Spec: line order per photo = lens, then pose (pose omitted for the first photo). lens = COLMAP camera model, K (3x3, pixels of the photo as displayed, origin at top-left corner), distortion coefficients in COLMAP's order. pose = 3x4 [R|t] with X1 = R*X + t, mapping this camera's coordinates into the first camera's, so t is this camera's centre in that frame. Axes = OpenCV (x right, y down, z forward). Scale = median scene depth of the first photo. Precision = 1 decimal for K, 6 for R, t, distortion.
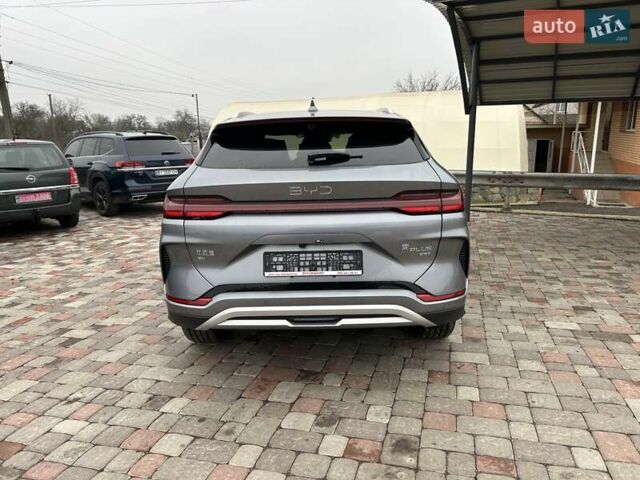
lens RADIAL K [[480.7, 0, 316.1], [0, 480.7, 243.5], [0, 0, 1]] dist [0.042522, -0.041942]
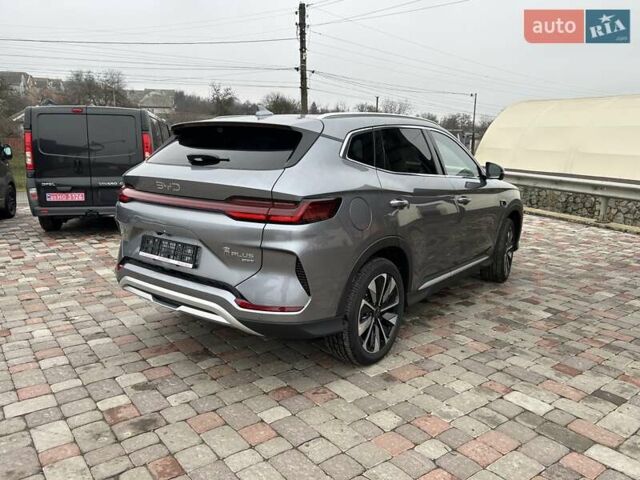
lens RADIAL K [[480.7, 0, 315.9], [0, 480.7, 245.8], [0, 0, 1]] dist [0.042522, -0.041942]
pose [[0.801726, 0.159379, -0.576051, 0.737118], [-0.155908, 0.986190, 0.055868, -0.070038], [0.577000, 0.045020, 0.815502, 0.217350]]
